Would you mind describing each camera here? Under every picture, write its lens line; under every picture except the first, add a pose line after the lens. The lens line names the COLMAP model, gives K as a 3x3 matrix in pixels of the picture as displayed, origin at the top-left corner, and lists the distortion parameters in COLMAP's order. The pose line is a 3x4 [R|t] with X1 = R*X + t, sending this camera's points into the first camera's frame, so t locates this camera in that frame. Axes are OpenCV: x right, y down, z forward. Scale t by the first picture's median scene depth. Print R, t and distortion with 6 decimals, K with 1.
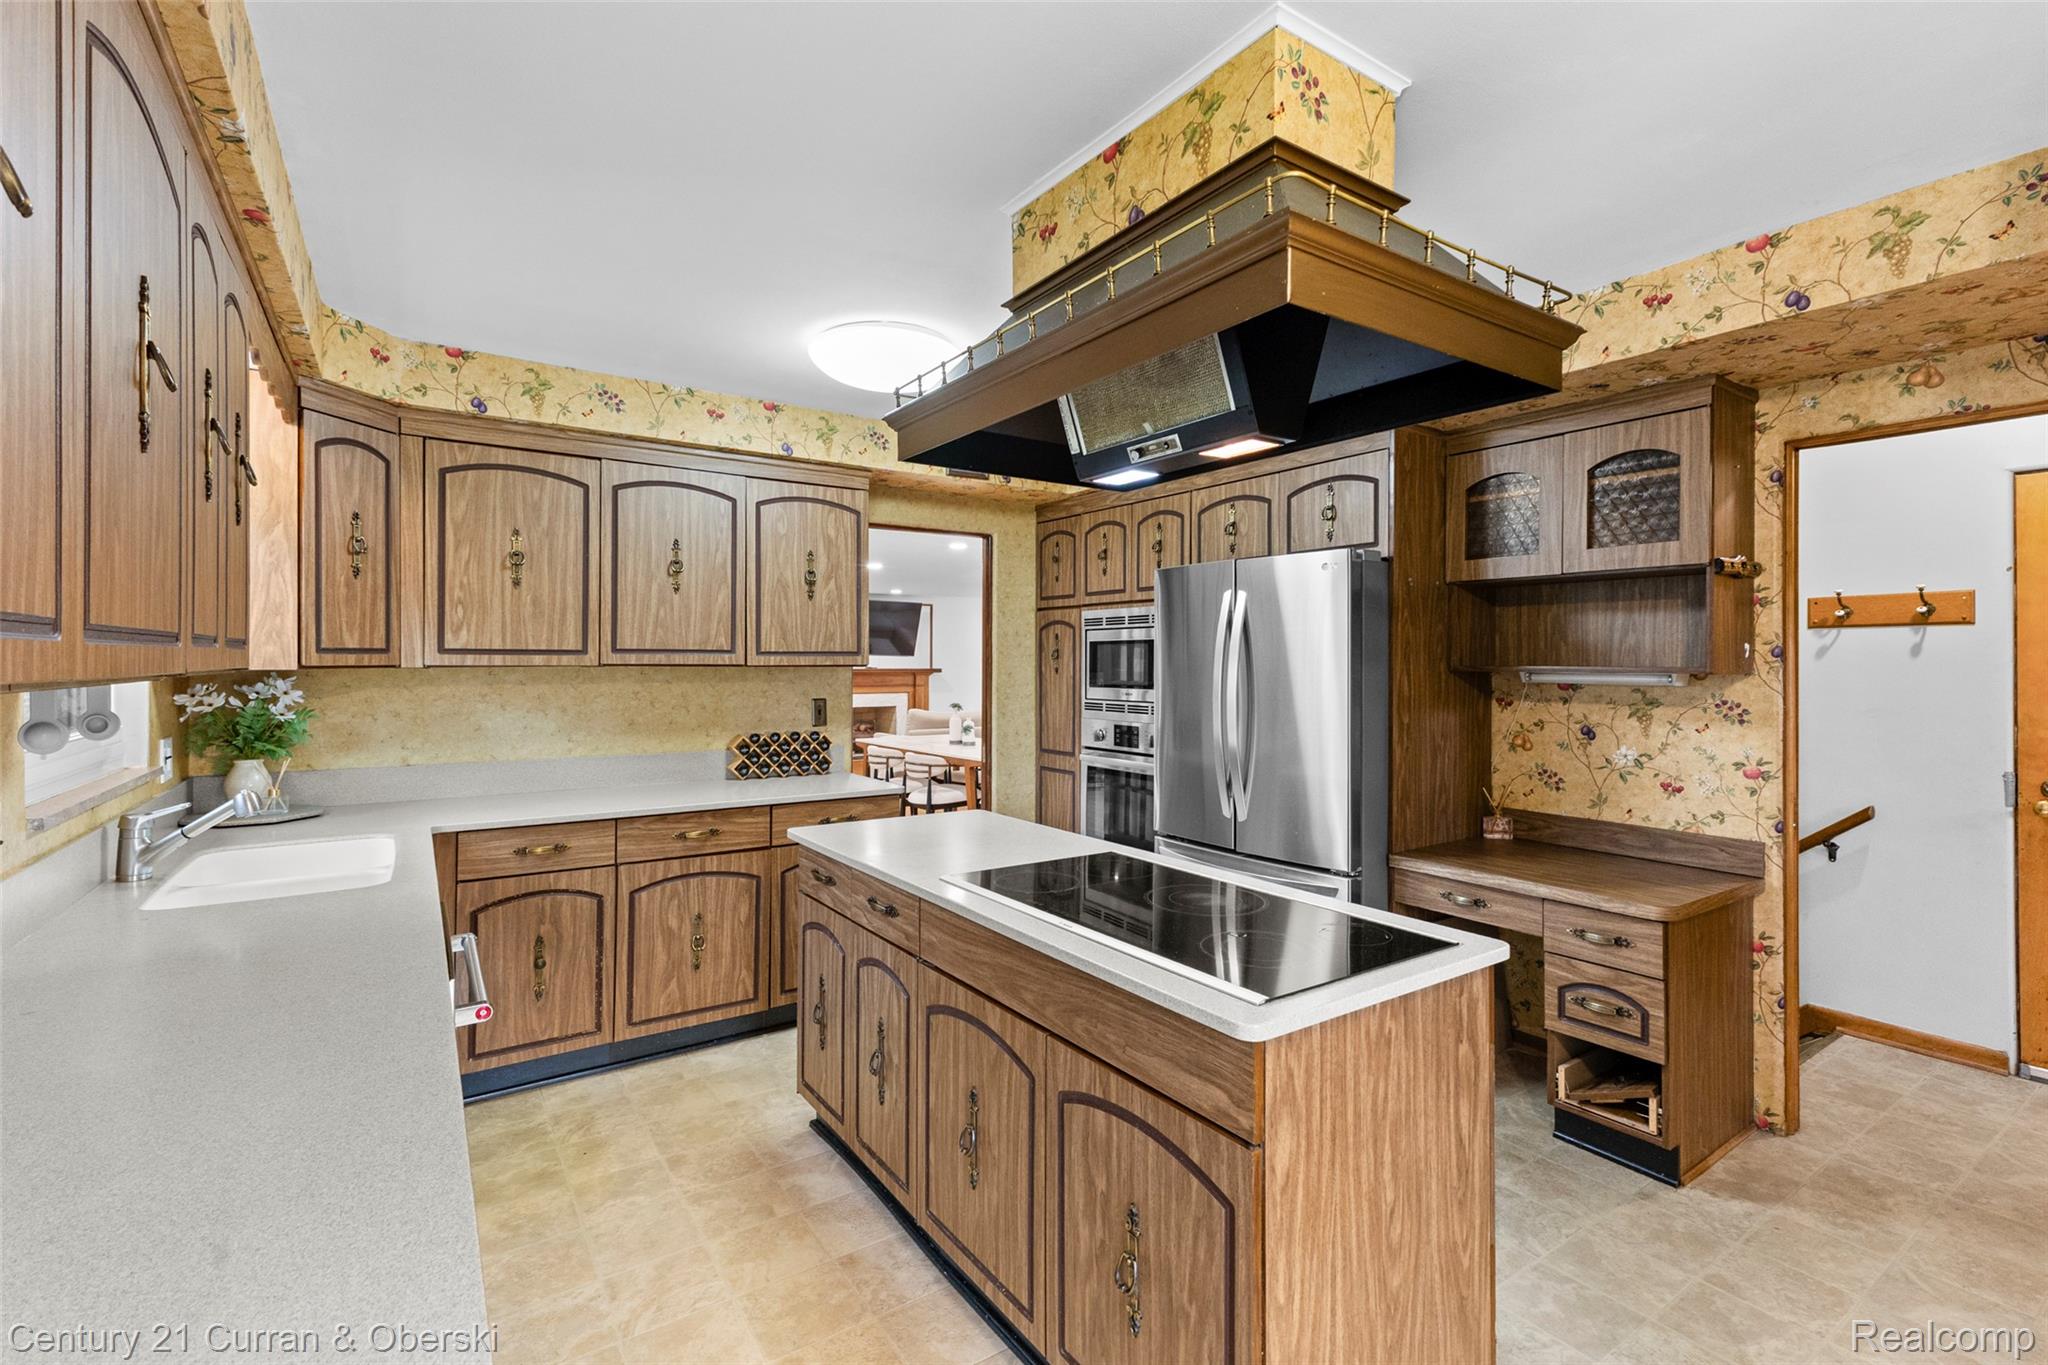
lens RADIAL K [[919.6, 0, 1019.3], [0, 919.6, 665.4], [0, 0, 1]] dist [0.014856, -0.000220]
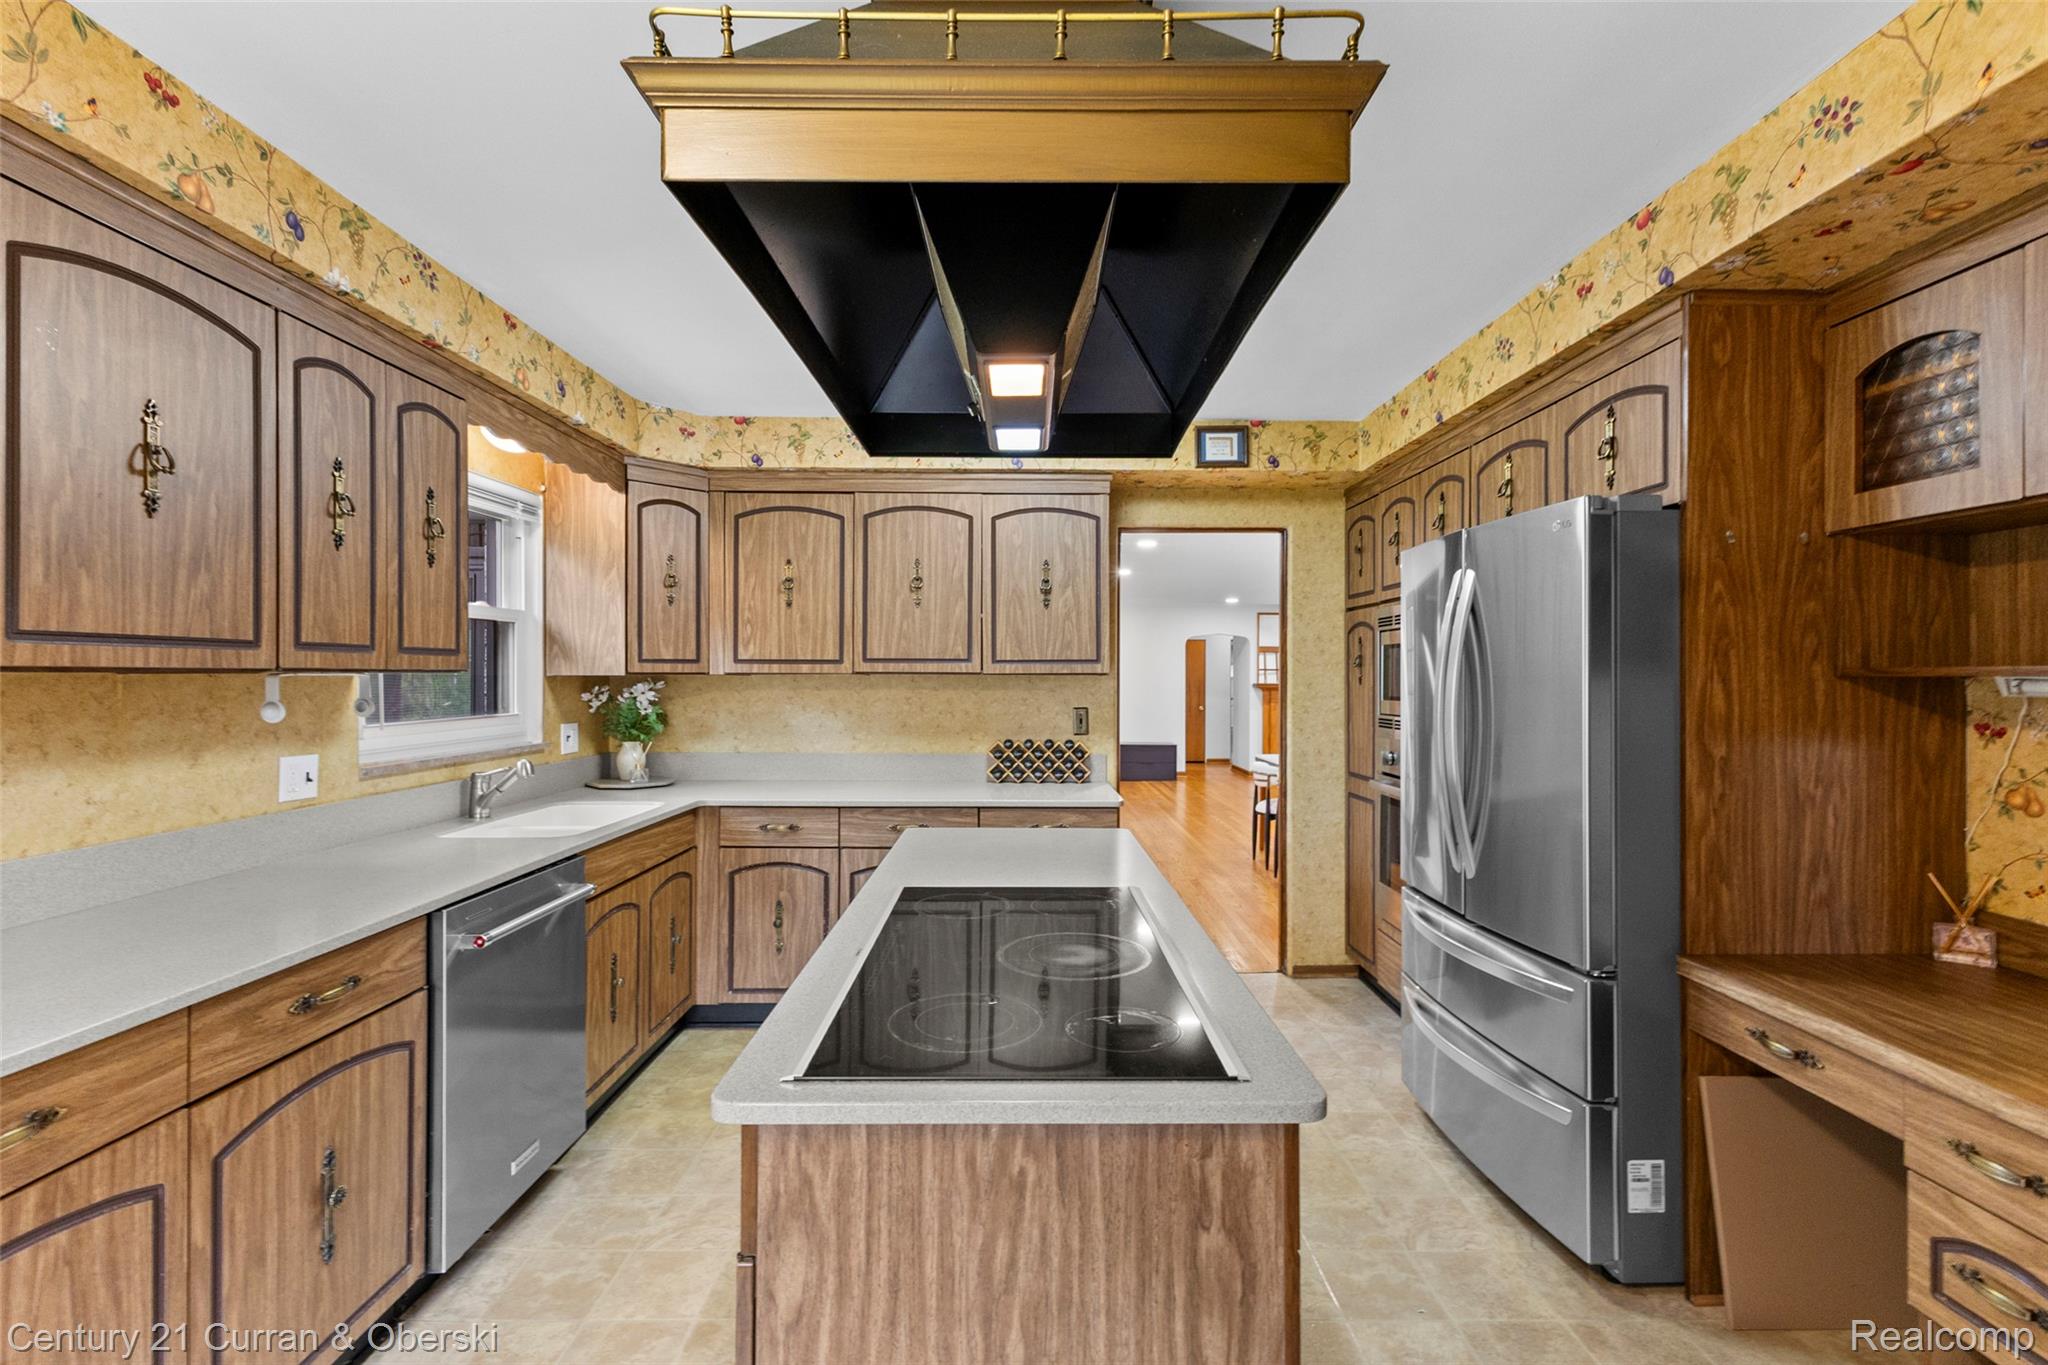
lens RADIAL K [[899.8, 0, 1024.9], [0, 899.8, 678.8], [0, 0, 1]] dist [0.015095, -0.004147]
pose [[0.831535, -0.000267, -0.555473, 0.359554], [-0.002287, 0.999990, -0.003904, 0.011419], [0.555468, 0.004516, 0.831525, 0.197426]]
